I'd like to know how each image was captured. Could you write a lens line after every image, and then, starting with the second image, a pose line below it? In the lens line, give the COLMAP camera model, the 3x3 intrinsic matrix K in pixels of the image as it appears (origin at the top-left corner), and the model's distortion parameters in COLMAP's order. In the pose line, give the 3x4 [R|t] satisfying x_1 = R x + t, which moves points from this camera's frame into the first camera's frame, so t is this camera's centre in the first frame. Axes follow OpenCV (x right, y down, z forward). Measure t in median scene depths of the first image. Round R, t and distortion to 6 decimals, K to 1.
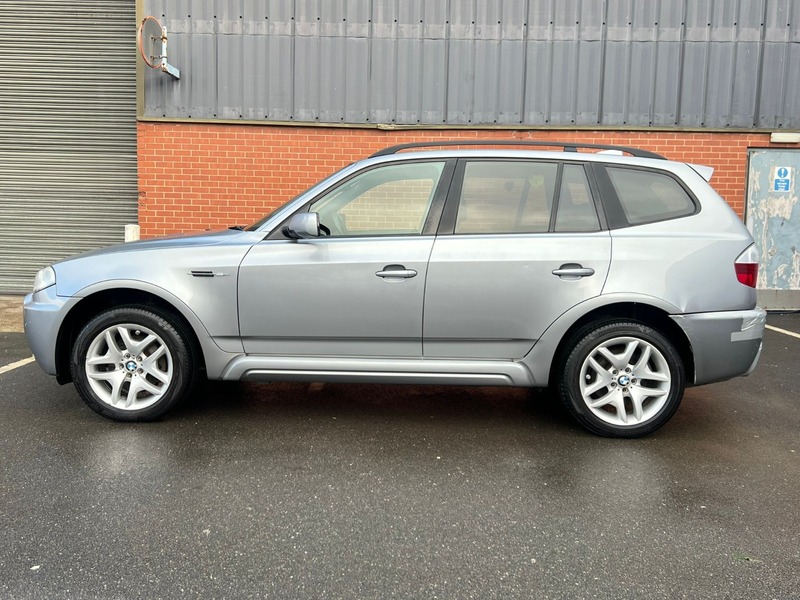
lens RADIAL K [[729.6, 0, 409.0], [0, 729.6, 280.5], [0, 0, 1]] dist [0.012287, 0.000000]
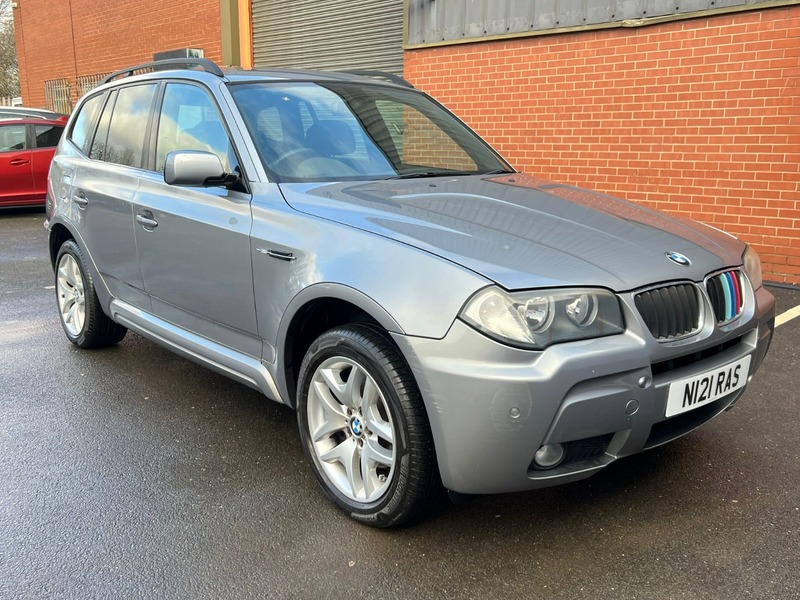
lens RADIAL K [[729.6, 0, 394.9], [0, 729.6, 299.0], [0, 0, 1]] dist [0.012287, 0.000000]
pose [[0.715913, 0.130610, -0.685865, 0.351209], [-0.045632, 0.988999, 0.140706, -0.024115], [0.696697, -0.069436, 0.713997, 0.270651]]
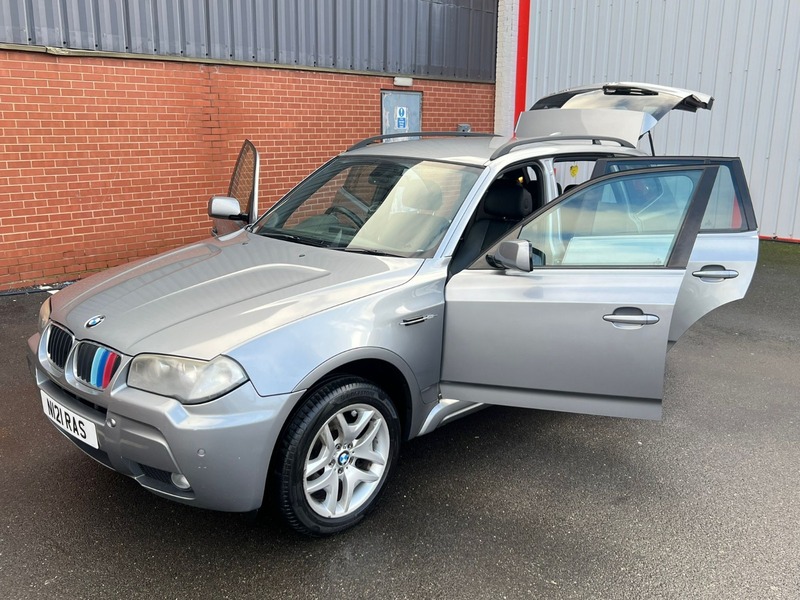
lens RADIAL K [[694.8, 0, 392.8], [0, 694.8, 306.1], [0, 0, 1]] dist [0.008982, -0.041088]
pose [[0.669012, -0.202351, 0.715176, -0.378964], [0.055142, 0.973087, 0.223741, -0.092863], [-0.741203, -0.110250, 0.662165, 0.218010]]
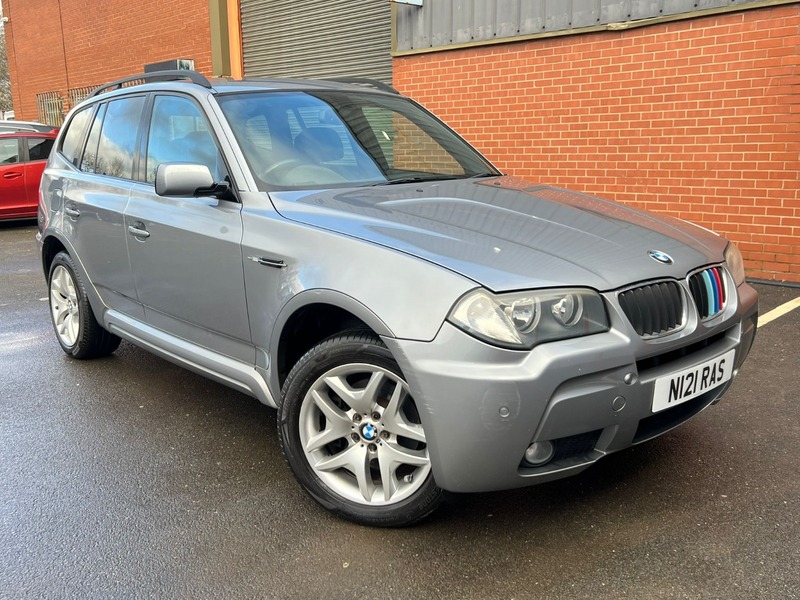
lens RADIAL K [[729.6, 0, 393.6], [0, 729.6, 296.4], [0, 0, 1]] dist [0.012287, 0.000000]
pose [[0.721338, 0.107568, -0.684179, 0.356034], [-0.025544, 0.991325, 0.128927, -0.023773], [0.692112, -0.075523, 0.717828, 0.269369]]
